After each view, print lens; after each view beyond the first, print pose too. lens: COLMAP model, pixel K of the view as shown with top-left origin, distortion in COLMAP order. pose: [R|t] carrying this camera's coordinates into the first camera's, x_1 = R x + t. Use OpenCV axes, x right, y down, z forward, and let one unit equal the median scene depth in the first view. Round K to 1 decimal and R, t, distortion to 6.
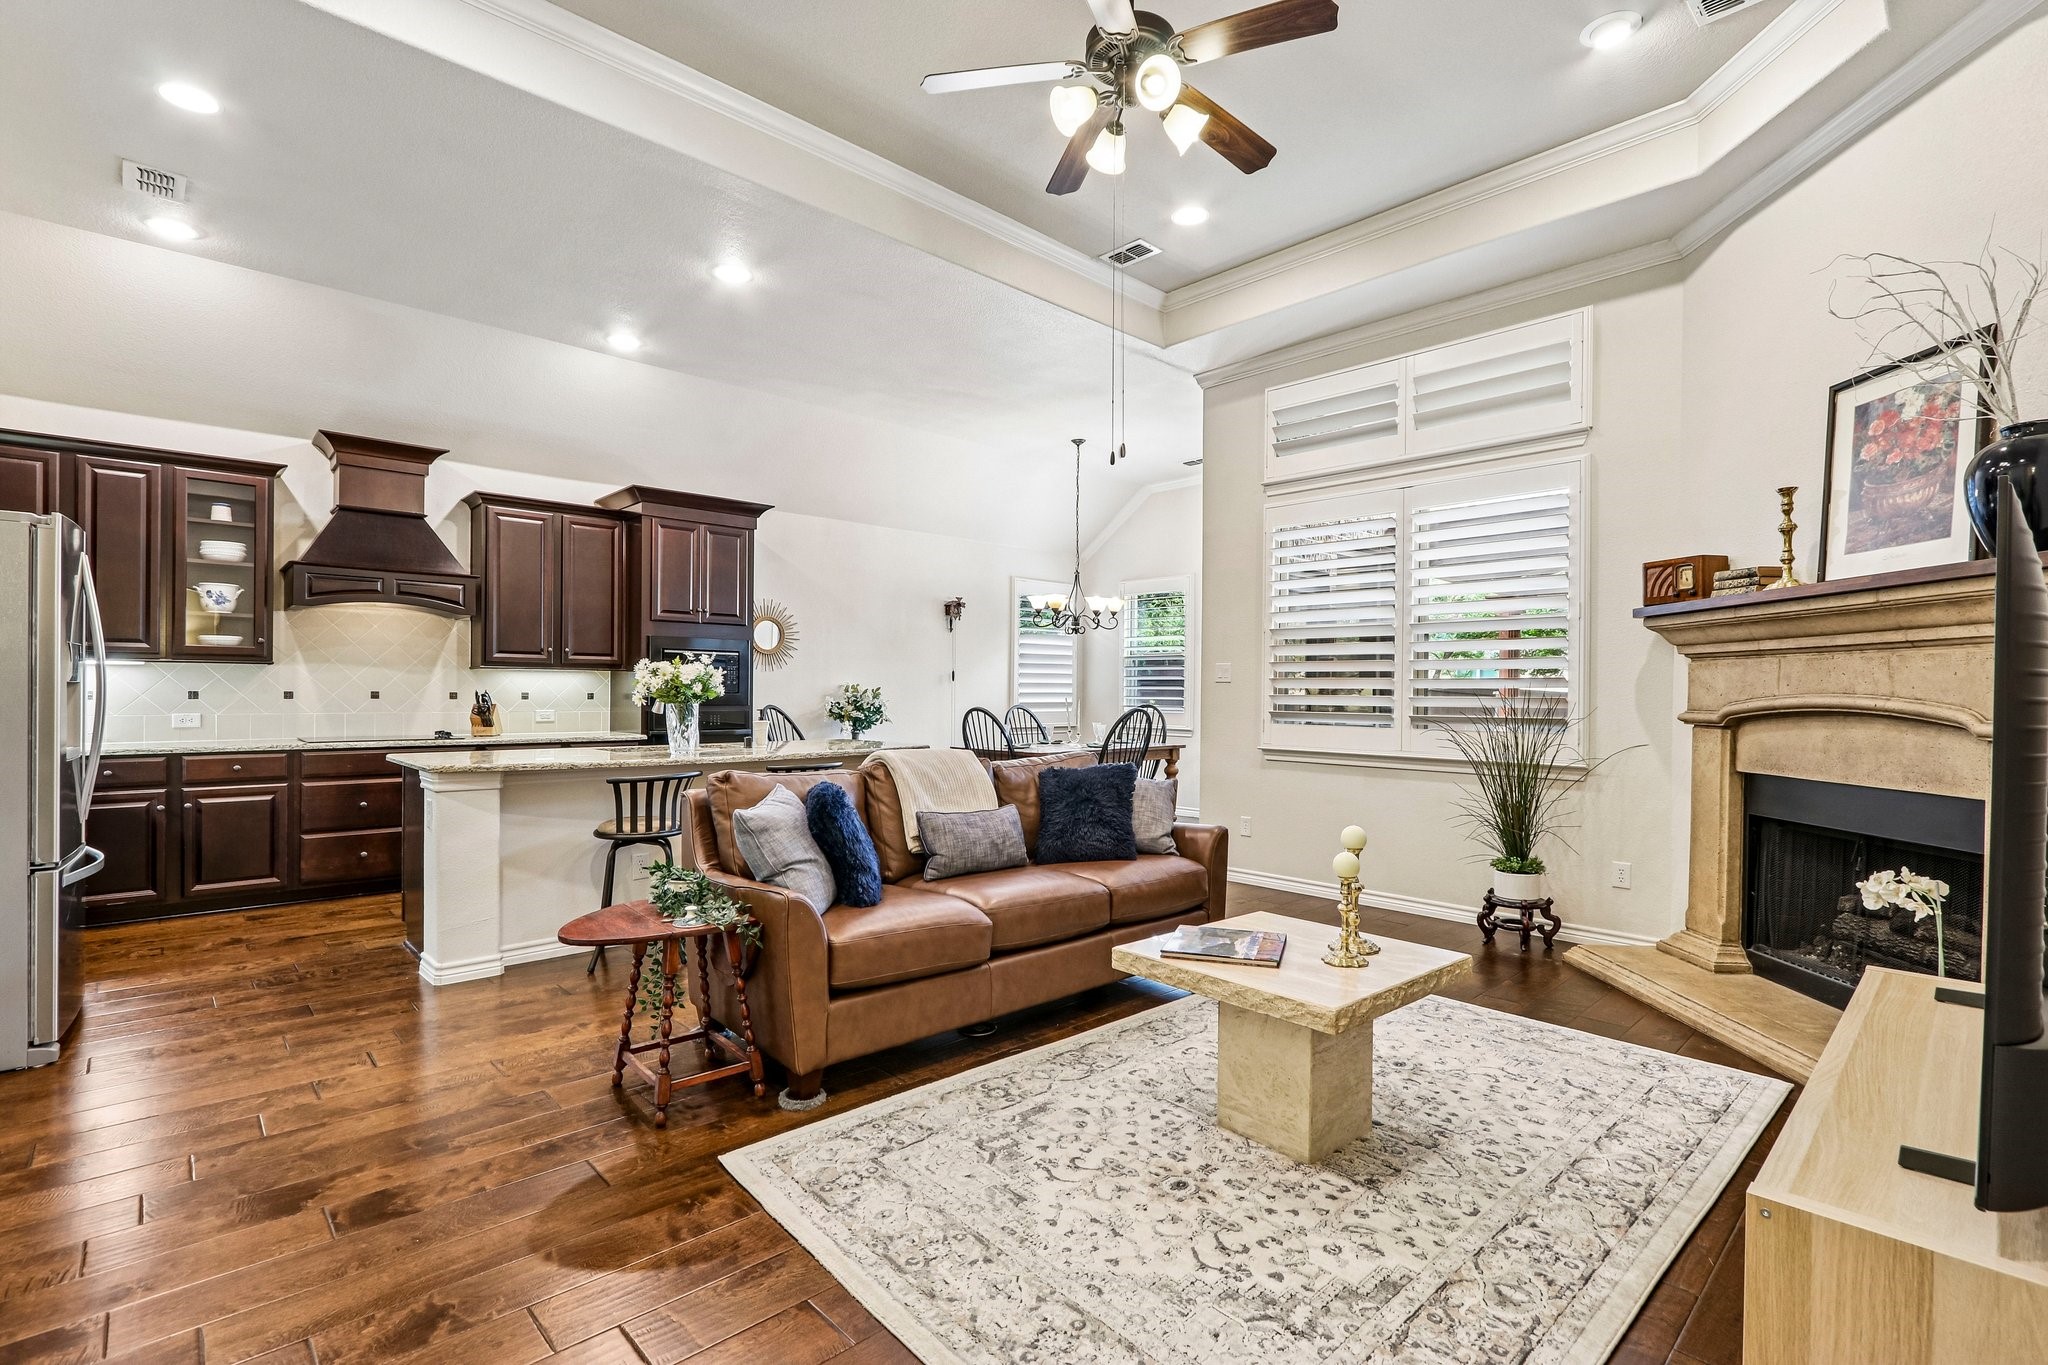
lens RADIAL K [[942.3, 0, 1032.4], [0, 942.3, 692.6], [0, 0, 1]] dist [-0.014824, 0.002004]
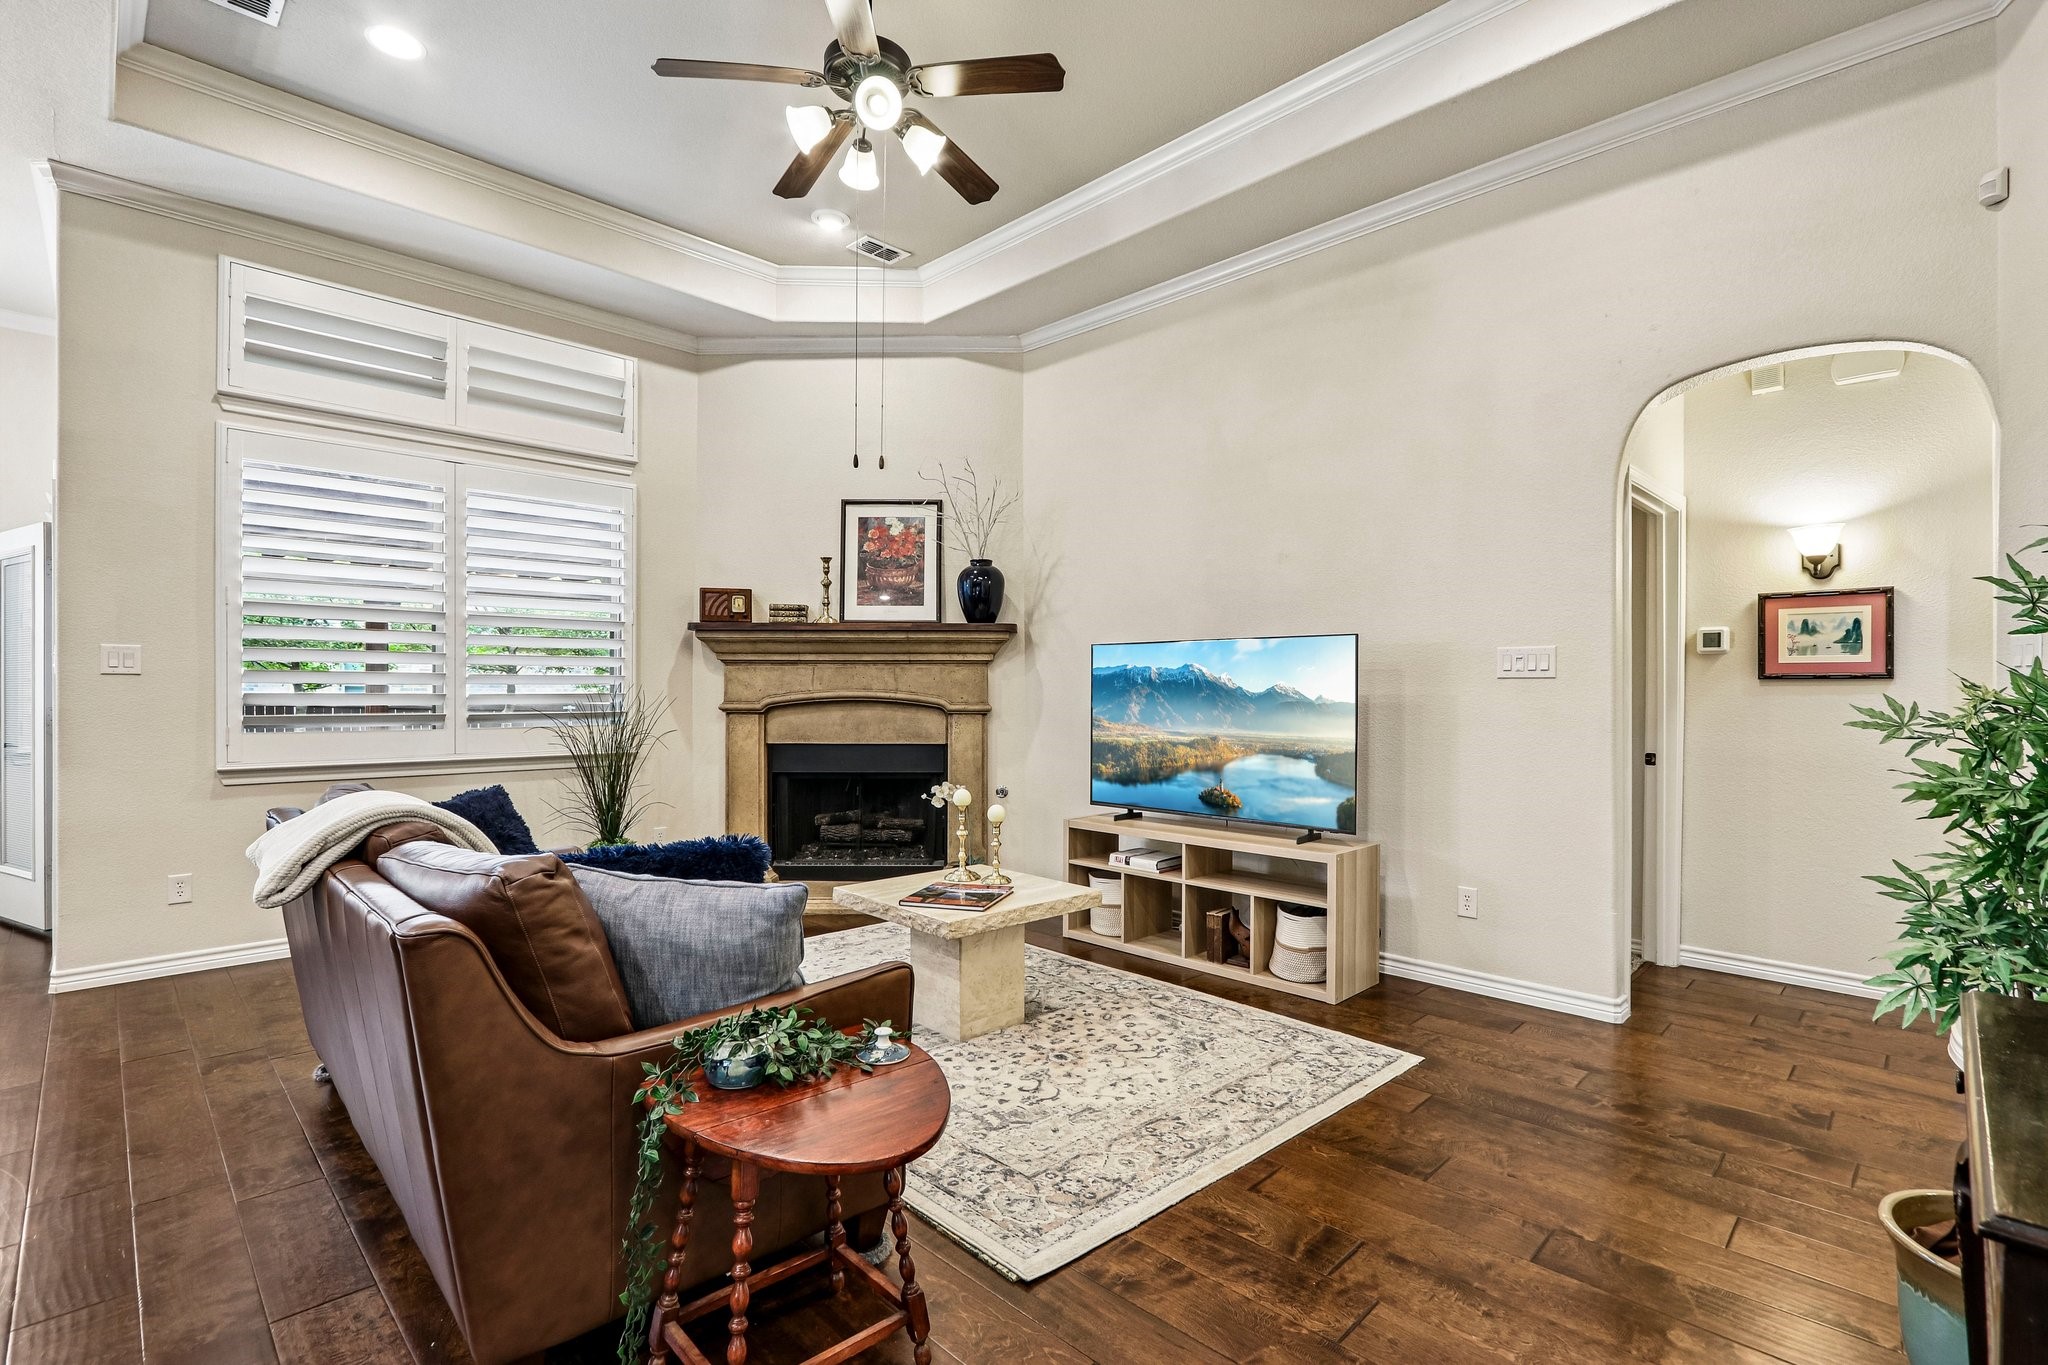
lens RADIAL K [[952.1, 0, 1023.3], [0, 952.1, 692.6], [0, 0, 1]] dist [-0.013915, 0.000531]
pose [[-0.024120, -0.009793, 0.999661, -0.811247], [-0.000997, 0.999952, 0.009771, -0.009678], [-0.999709, -0.000761, -0.024129, 0.729820]]
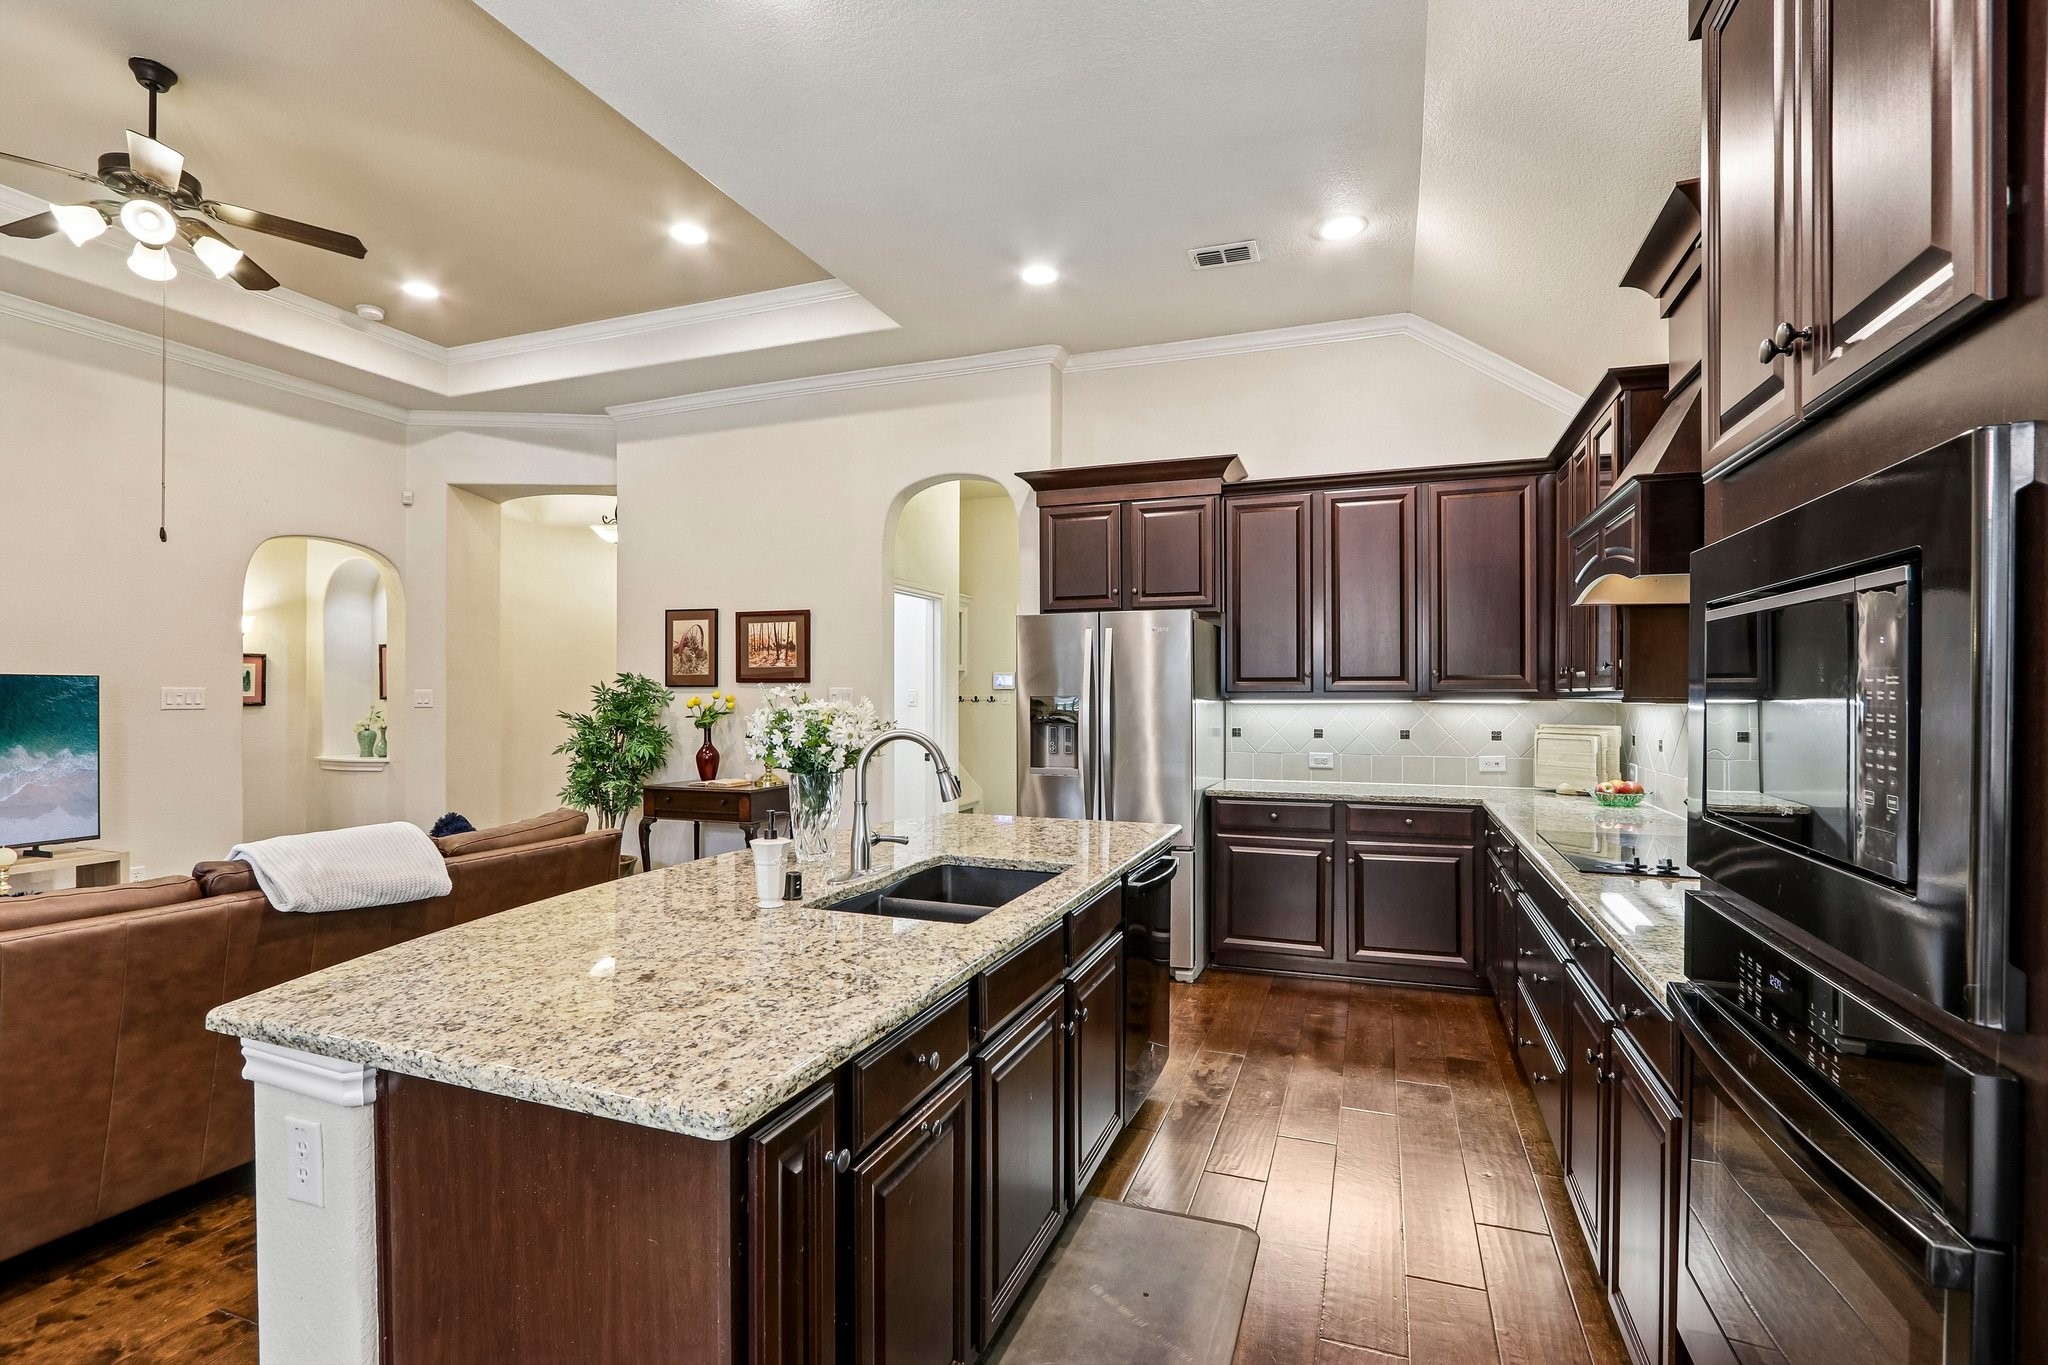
lens RADIAL K [[942.3, 0, 1032.4], [0, 942.3, 692.6], [0, 0, 1]] dist [-0.014824, 0.002004]
pose [[-0.895149, -0.008536, -0.445686, -0.314000], [-0.008254, 0.999963, -0.002574, -0.050187], [0.445691, 0.001374, -0.895186, 2.126885]]
